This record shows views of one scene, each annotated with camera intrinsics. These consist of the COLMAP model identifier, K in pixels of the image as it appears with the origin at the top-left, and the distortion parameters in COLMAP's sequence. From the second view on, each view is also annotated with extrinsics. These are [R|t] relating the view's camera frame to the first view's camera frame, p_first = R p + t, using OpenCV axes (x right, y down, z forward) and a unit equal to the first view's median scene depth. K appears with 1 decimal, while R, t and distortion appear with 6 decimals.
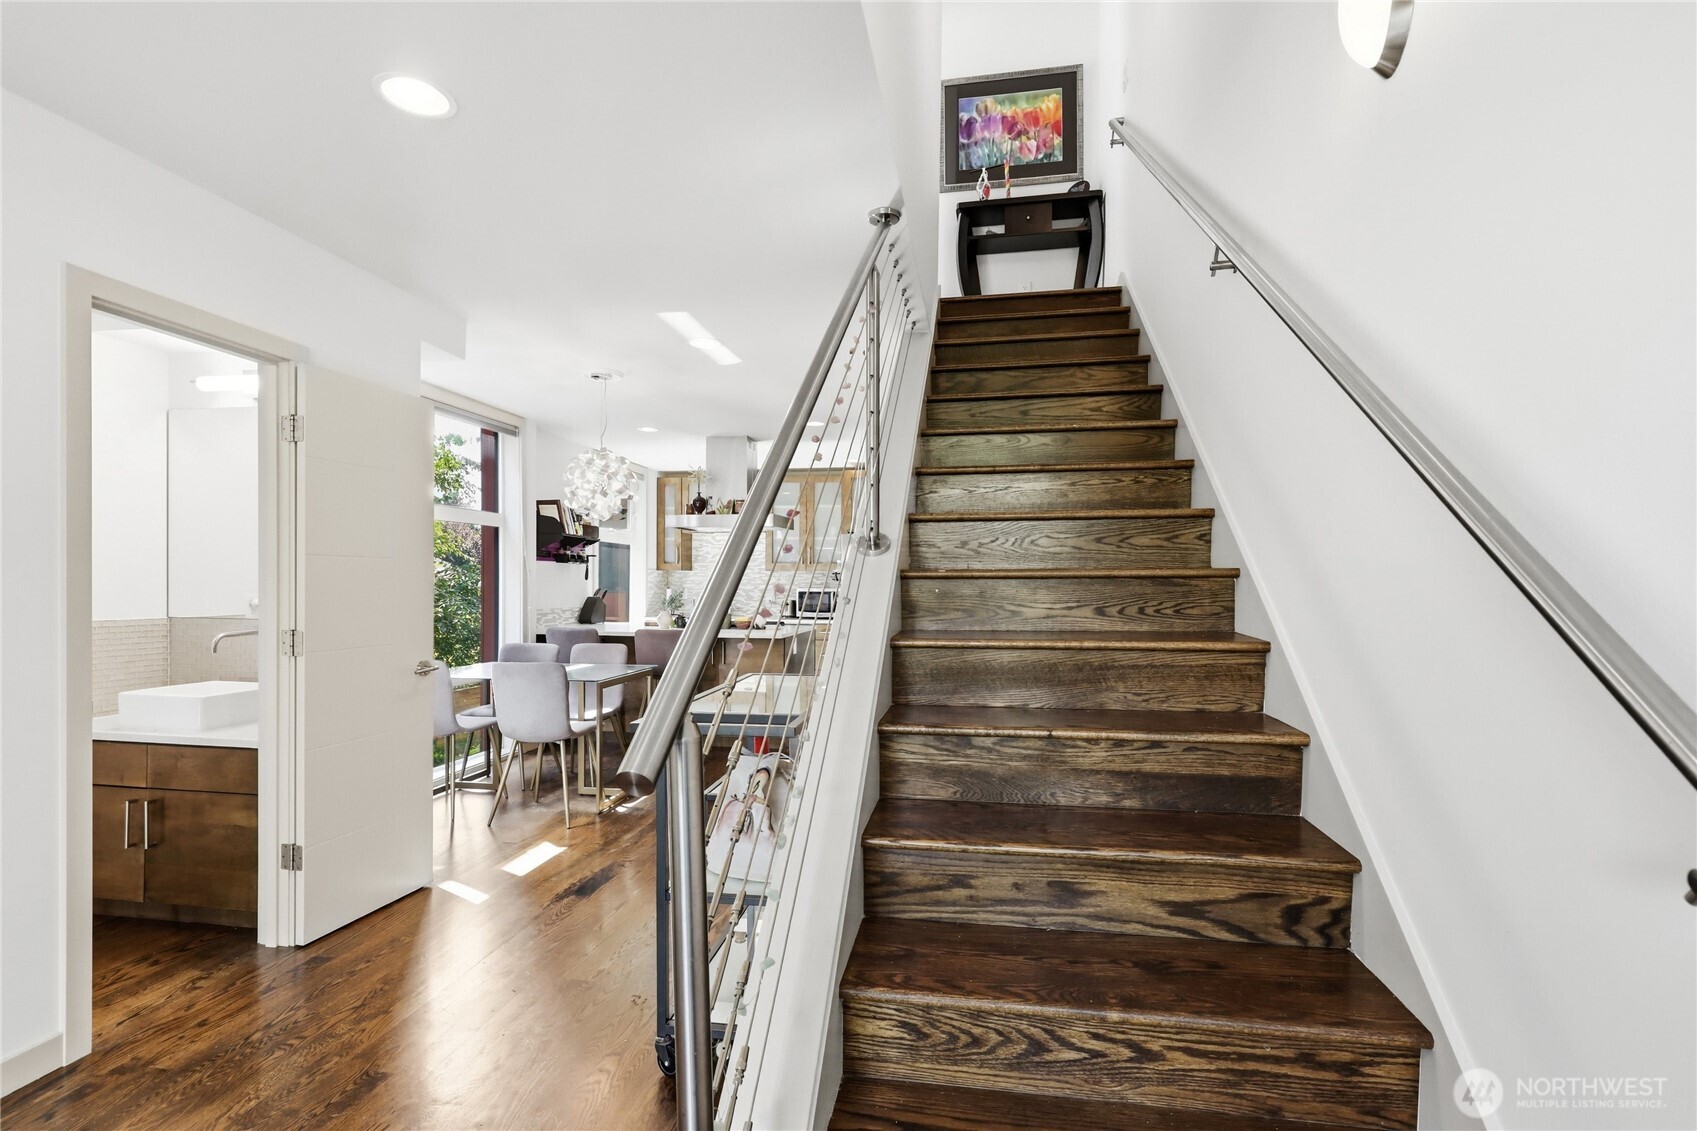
lens RADIAL K [[780.7, 0, 860.7], [0, 780.7, 589.5], [0, 0, 1]] dist [-0.000964, 0.000859]
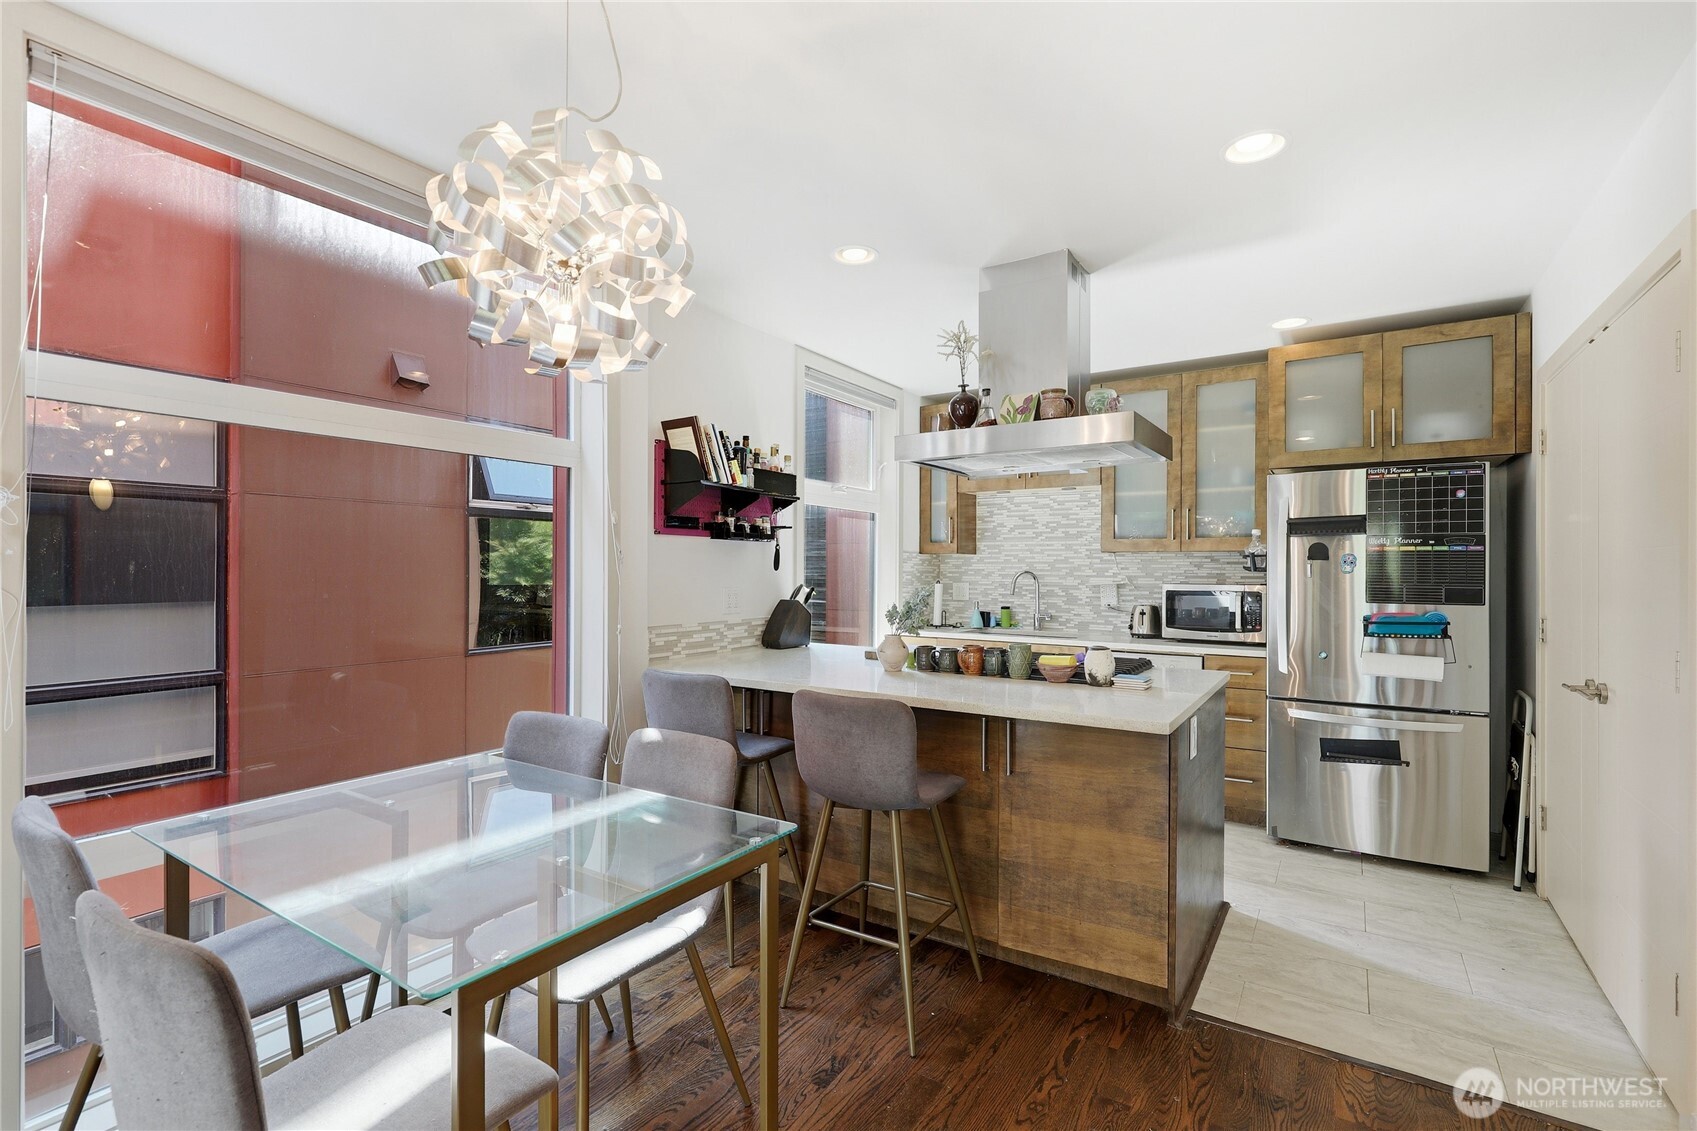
lens RADIAL K [[780.7, 0, 849.9], [0, 780.7, 570.8], [0, 0, 1]] dist [-0.000964, 0.000859]
pose [[0.914276, -0.001570, -0.405088, -0.095013], [-0.002340, 0.999955, -0.009156, -0.008672], [0.405085, 0.009319, 0.914232, 0.655968]]
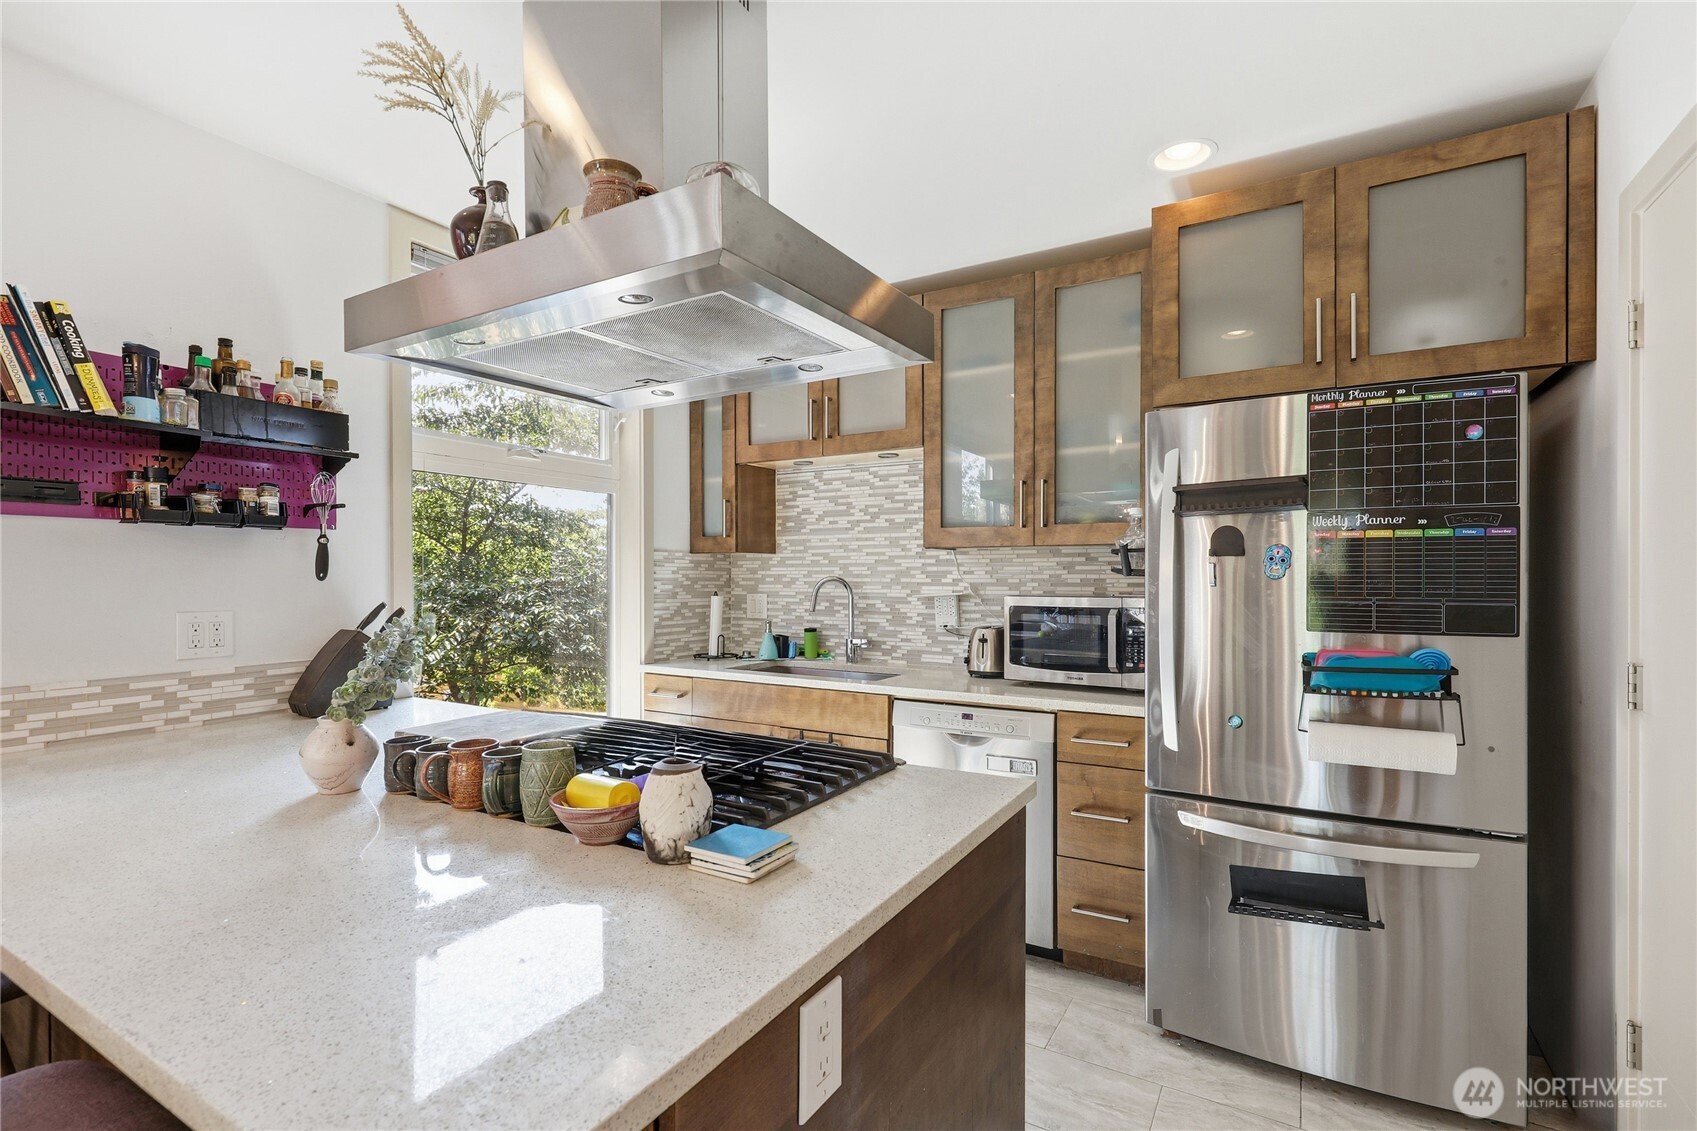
lens RADIAL K [[780.7, 0, 850.4], [0, 780.7, 582.6], [0, 0, 1]] dist [-0.000964, 0.000859]
pose [[0.931299, -0.004395, -0.364228, -0.030833], [0.004930, 0.999988, 0.000538, -0.013124], [0.364221, -0.002297, 0.931310, 1.009378]]
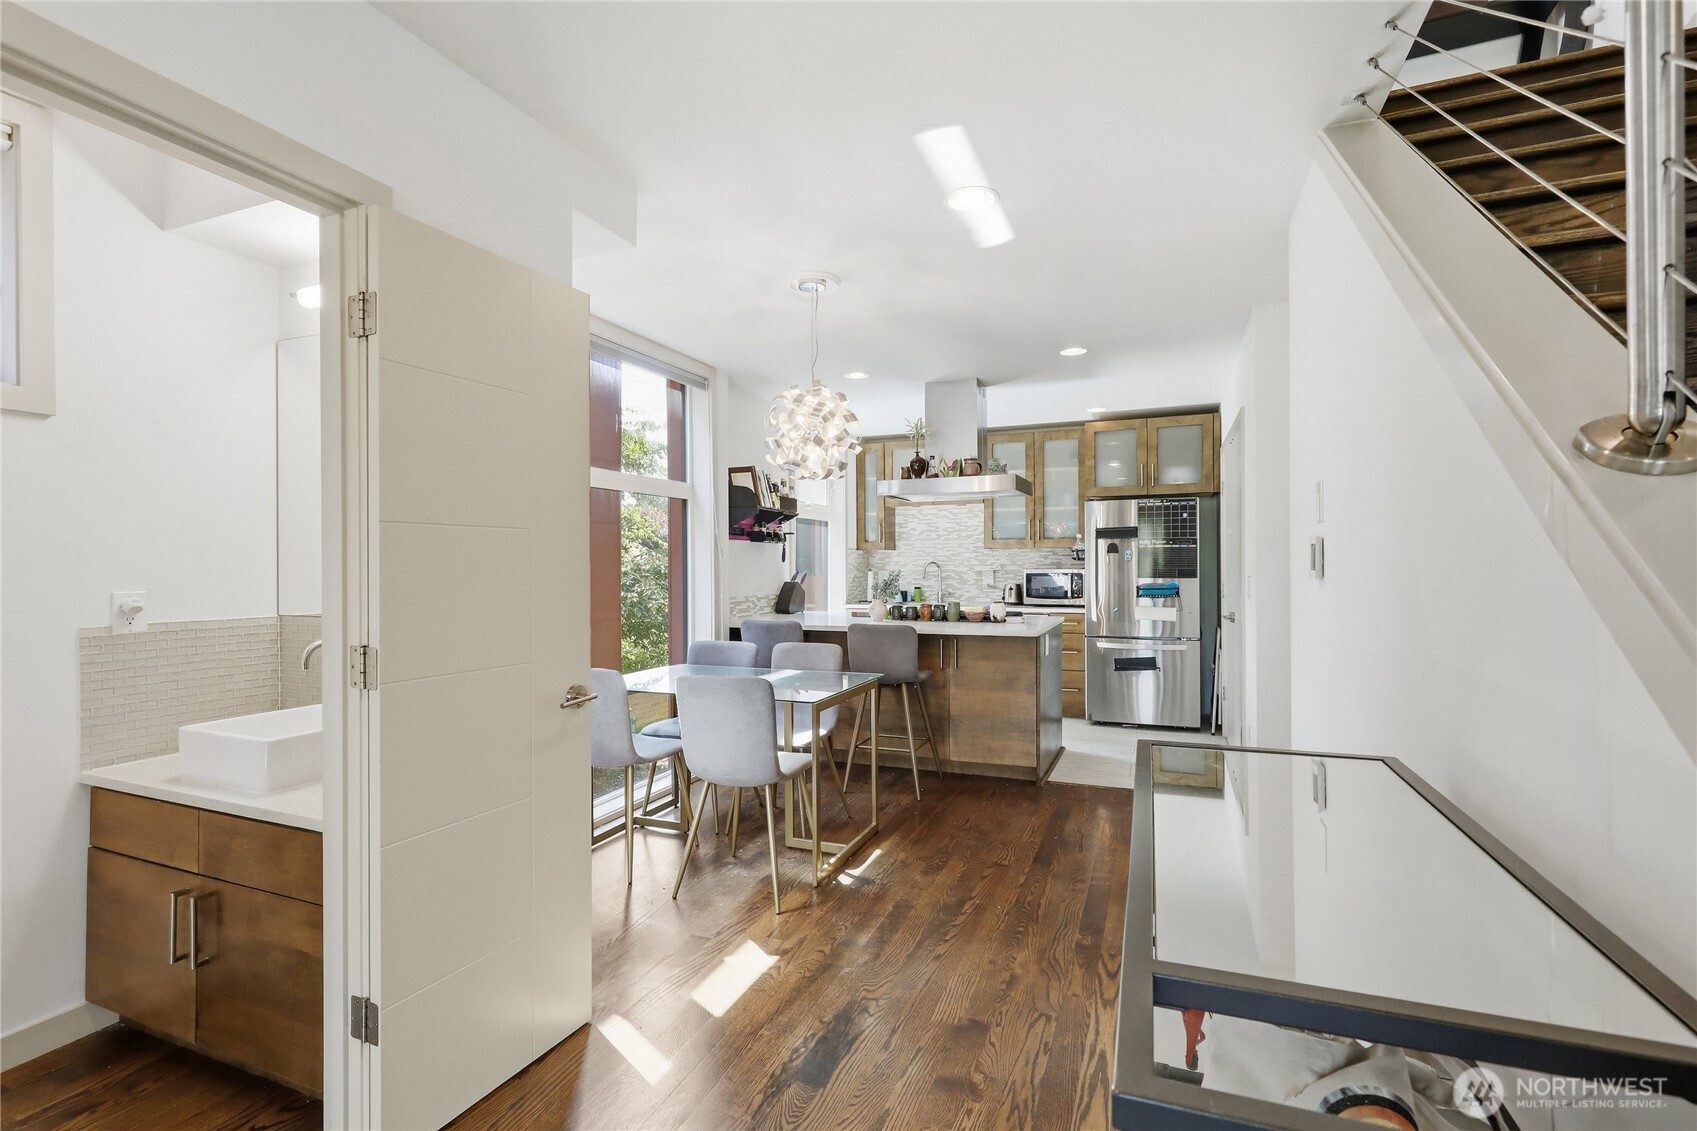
lens RADIAL K [[780.7, 0, 857.3], [0, 780.7, 564.2], [0, 0, 1]] dist [-0.000964, 0.000859]
pose [[0.974748, -0.010461, -0.223061, -0.107368], [0.008513, 0.999917, -0.009694, -0.001148], [0.223144, 0.007550, 0.974756, 0.243373]]
